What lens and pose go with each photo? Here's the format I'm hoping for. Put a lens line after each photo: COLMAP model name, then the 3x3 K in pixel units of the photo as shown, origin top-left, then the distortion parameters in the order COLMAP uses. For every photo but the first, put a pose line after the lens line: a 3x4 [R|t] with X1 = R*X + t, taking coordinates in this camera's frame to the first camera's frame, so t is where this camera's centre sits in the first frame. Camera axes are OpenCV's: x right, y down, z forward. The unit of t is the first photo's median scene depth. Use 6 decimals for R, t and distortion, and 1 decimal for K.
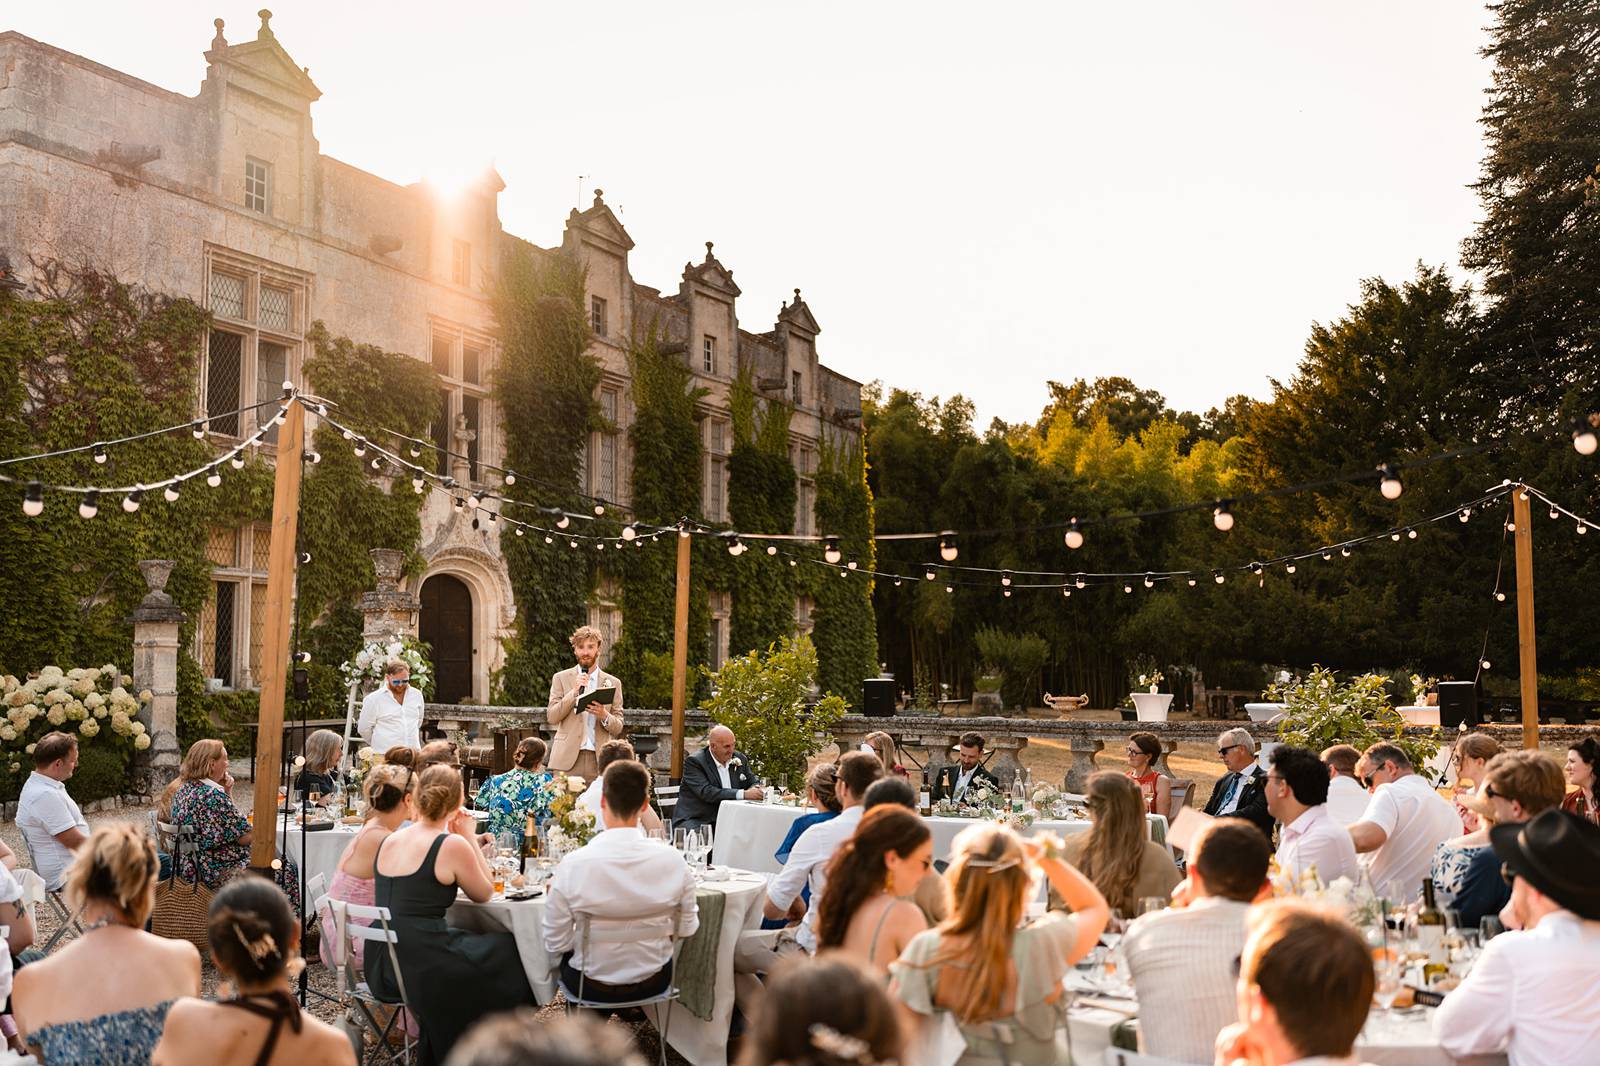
lens RADIAL K [[1645.9, 0, 800.2], [0, 1645.9, 525.4], [0, 0, 1]] dist [-0.008846, 0.000000]
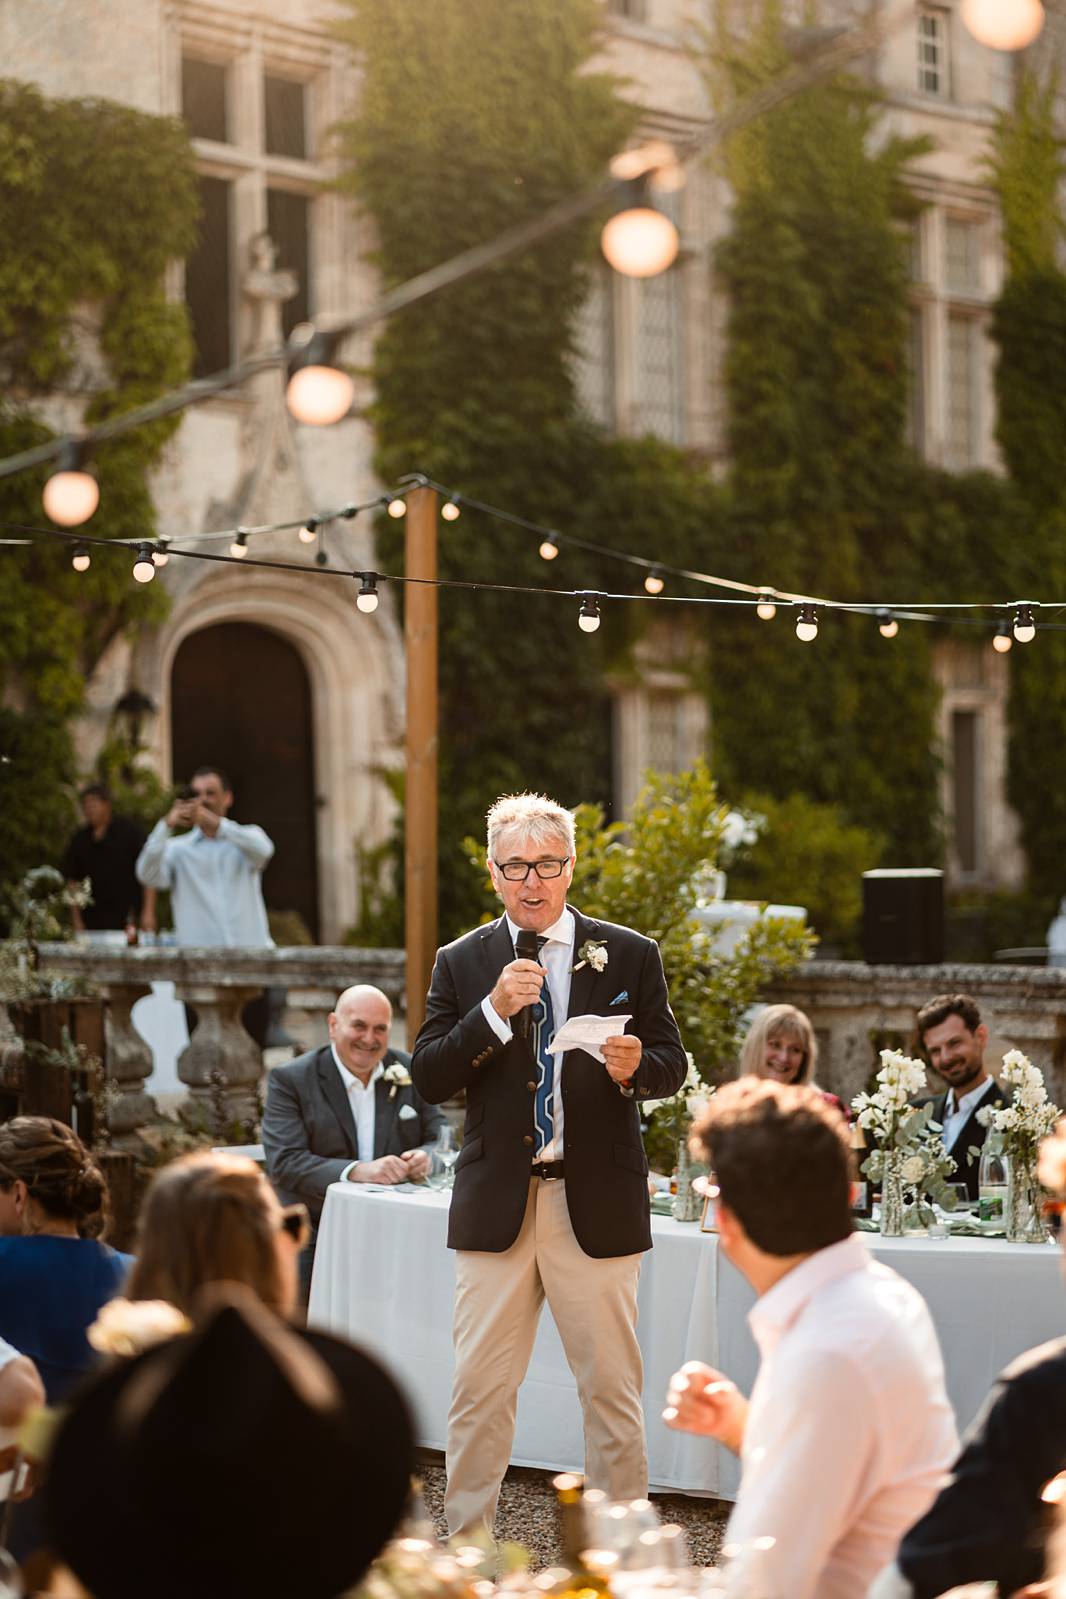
lens RADIAL K [[3975.0, 0, 525.2], [0, 3975.0, 798.1], [0, 0, 1]] dist [0.047856, 0.000000]
pose [[0.971653, -0.017156, -0.235788, 0.100342], [0.036092, 0.996437, 0.076228, -0.000037], [0.233640, -0.082577, 0.968810, 0.029969]]
